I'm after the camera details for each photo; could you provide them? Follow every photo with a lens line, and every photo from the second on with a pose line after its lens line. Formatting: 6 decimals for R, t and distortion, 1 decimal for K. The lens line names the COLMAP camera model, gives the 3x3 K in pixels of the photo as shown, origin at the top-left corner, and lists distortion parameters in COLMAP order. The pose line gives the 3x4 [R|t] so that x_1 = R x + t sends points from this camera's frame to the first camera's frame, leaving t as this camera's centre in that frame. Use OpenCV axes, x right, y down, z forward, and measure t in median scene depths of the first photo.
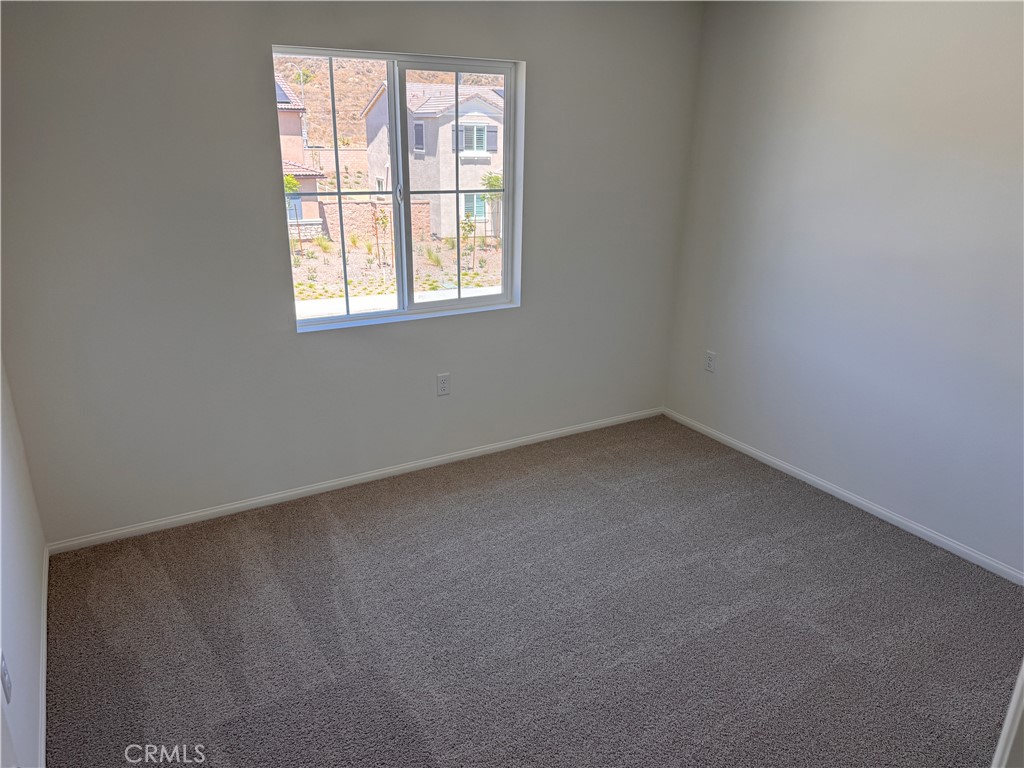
lens RADIAL K [[726.9, 0, 514.1], [0, 726.9, 390.3], [0, 0, 1]] dist [0.043438, -0.060886]
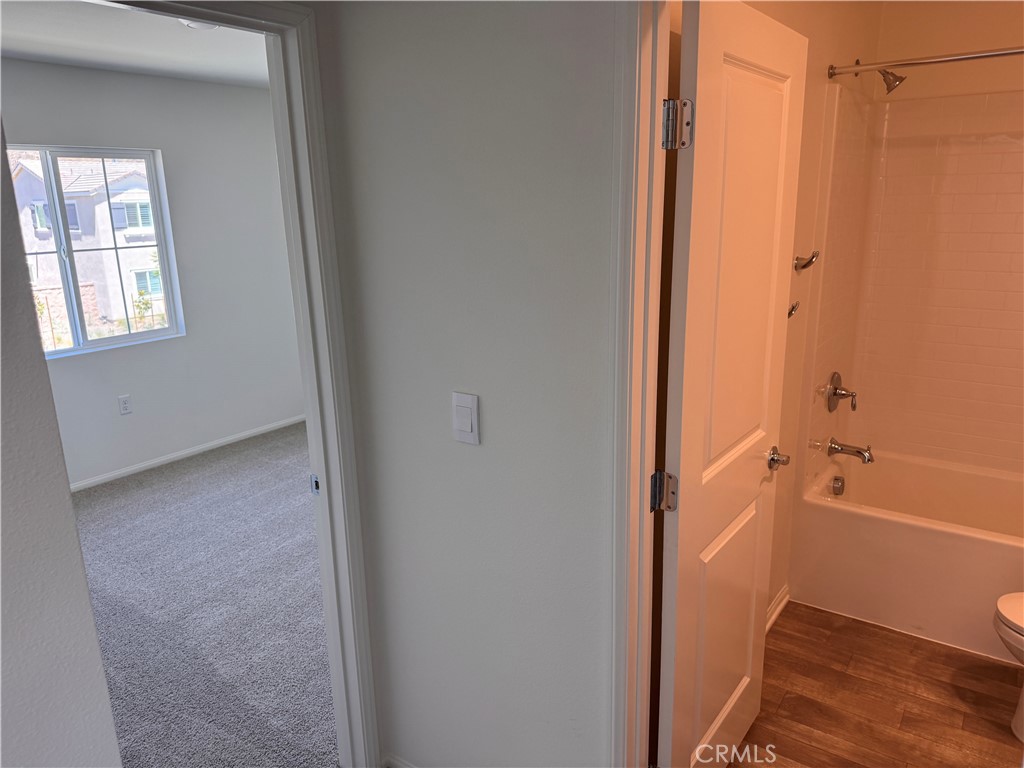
lens RADIAL K [[726.9, 0, 508.0], [0, 726.9, 373.8], [0, 0, 1]] dist [0.043438, -0.060886]
pose [[0.917340, -0.137351, 0.373660, 0.035494], [0.176007, 0.981810, -0.071203, 0.129414], [-0.357084, 0.131085, 0.924829, -0.335783]]
